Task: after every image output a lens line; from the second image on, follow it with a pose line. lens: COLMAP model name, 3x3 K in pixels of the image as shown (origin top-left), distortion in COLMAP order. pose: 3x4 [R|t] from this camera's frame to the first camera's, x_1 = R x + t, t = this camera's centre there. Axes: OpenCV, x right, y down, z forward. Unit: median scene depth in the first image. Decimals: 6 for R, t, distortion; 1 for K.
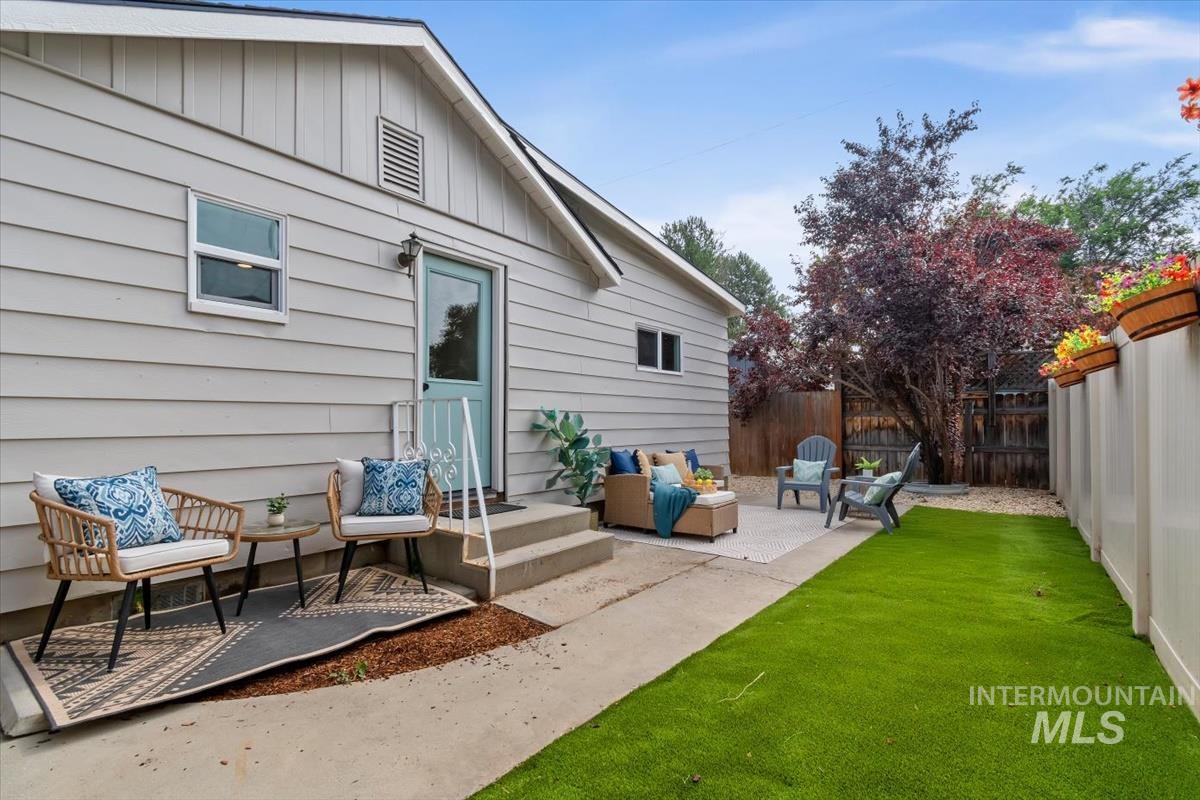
lens RADIAL K [[535.7, 0, 603.2], [0, 535.7, 407.2], [0, 0, 1]] dist [-0.000079, -0.000221]
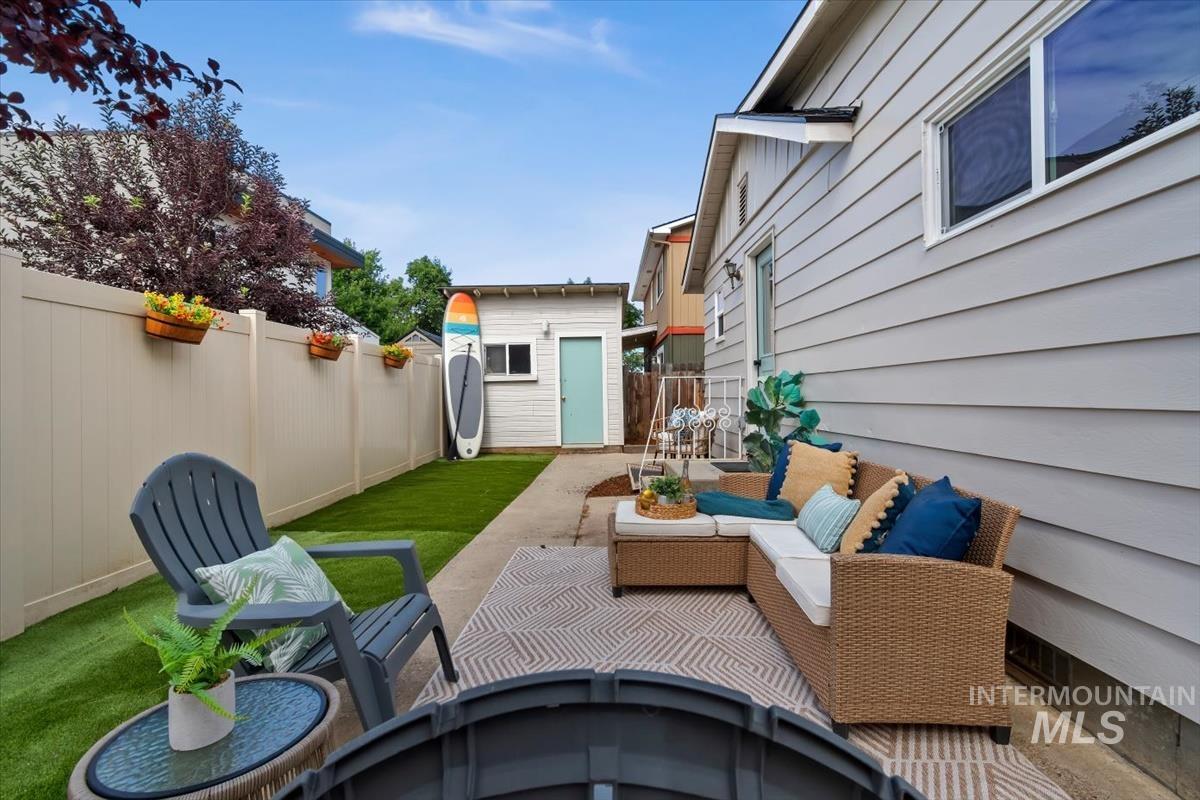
lens RADIAL K [[532.5, 0, 600.0], [0, 532.5, 400.0], [0, 0, 1]] dist [-0.003831, -0.000526]
pose [[-0.793403, 0.008169, -0.608642, 0.759183], [0.017323, 0.999808, -0.009162, 0.057231], [0.608451, -0.017813, -0.793392, 1.853710]]
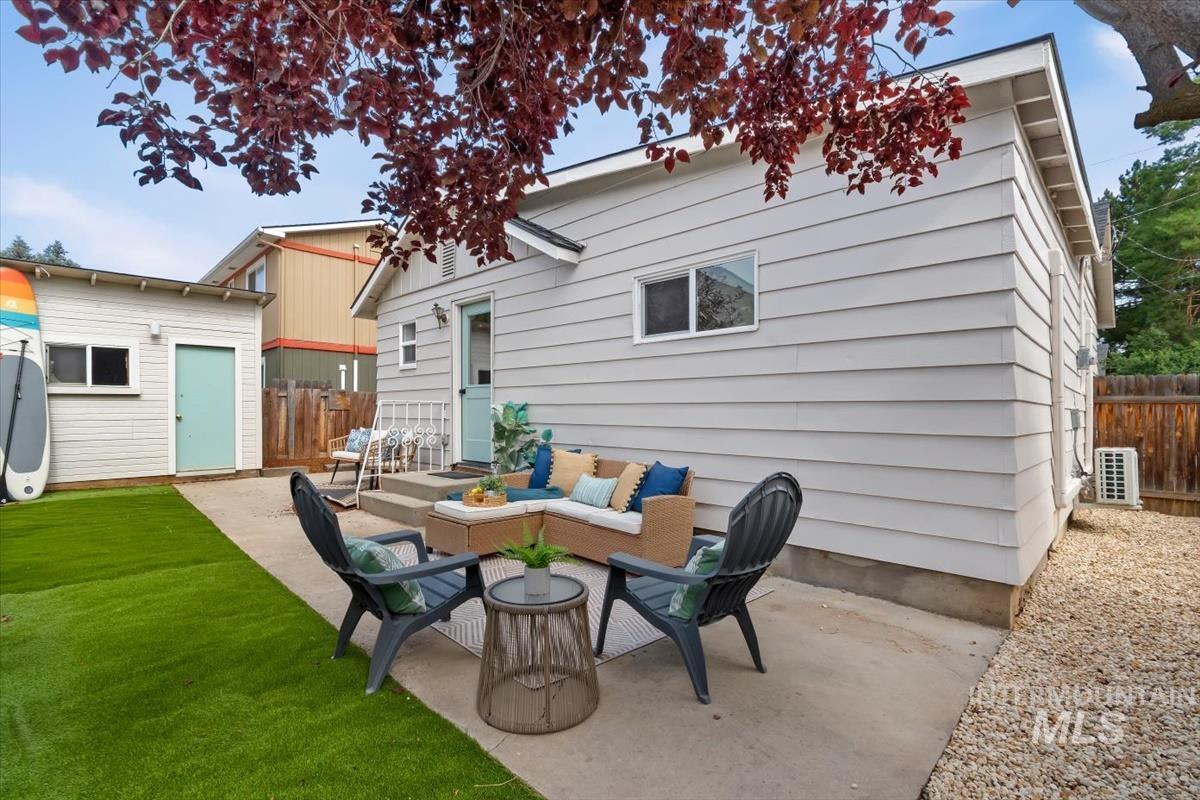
lens RADIAL K [[538.1, 0, 603.6], [0, 538.1, 412.5], [0, 0, 1]] dist [0.001035, -0.000122]
pose [[-0.120120, -0.002324, -0.992757, 1.253225], [0.013996, 0.999894, -0.004034, 0.037911], [0.992661, -0.014379, -0.120074, 1.678264]]
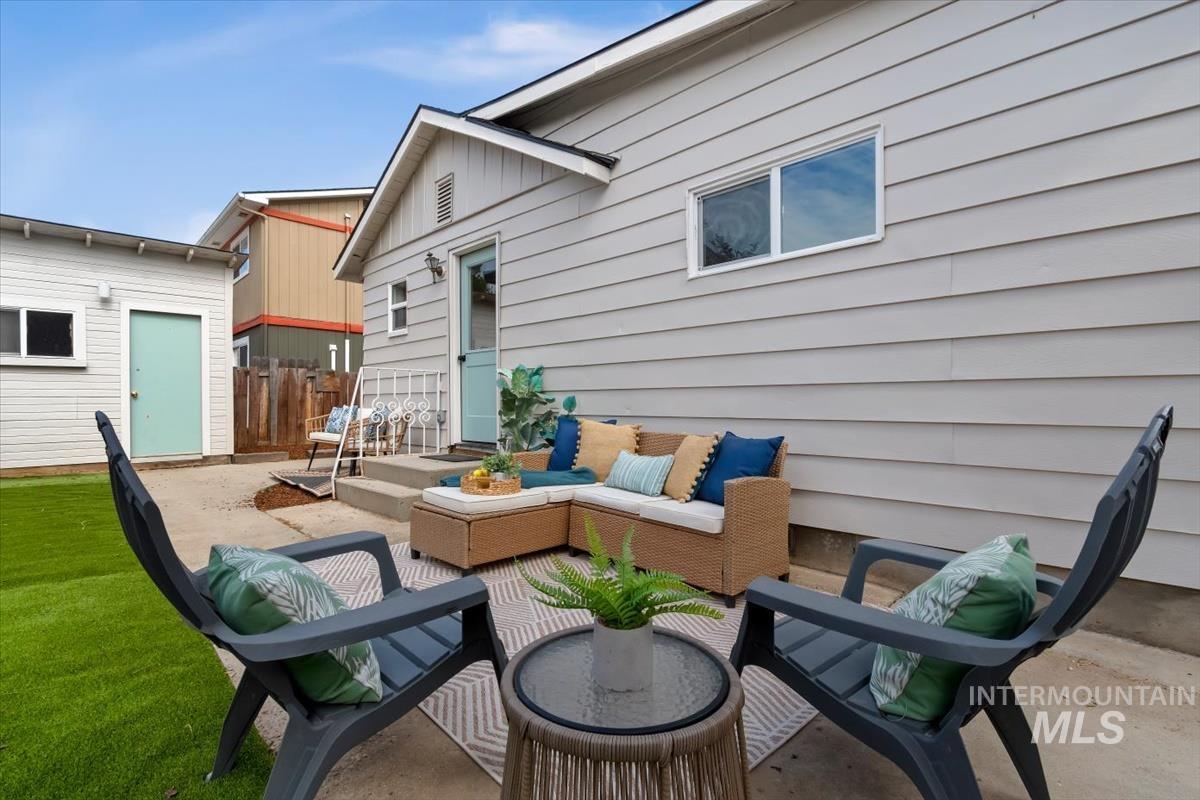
lens RADIAL K [[535.7, 0, 603.2], [0, 535.7, 407.2], [0, 0, 1]] dist [-0.000079, -0.000221]
pose [[-0.122247, 0.002345, -0.992497, 0.975913], [0.016773, 0.999859, 0.000297, 0.091840], [0.992358, -0.016611, -0.122269, 1.573180]]
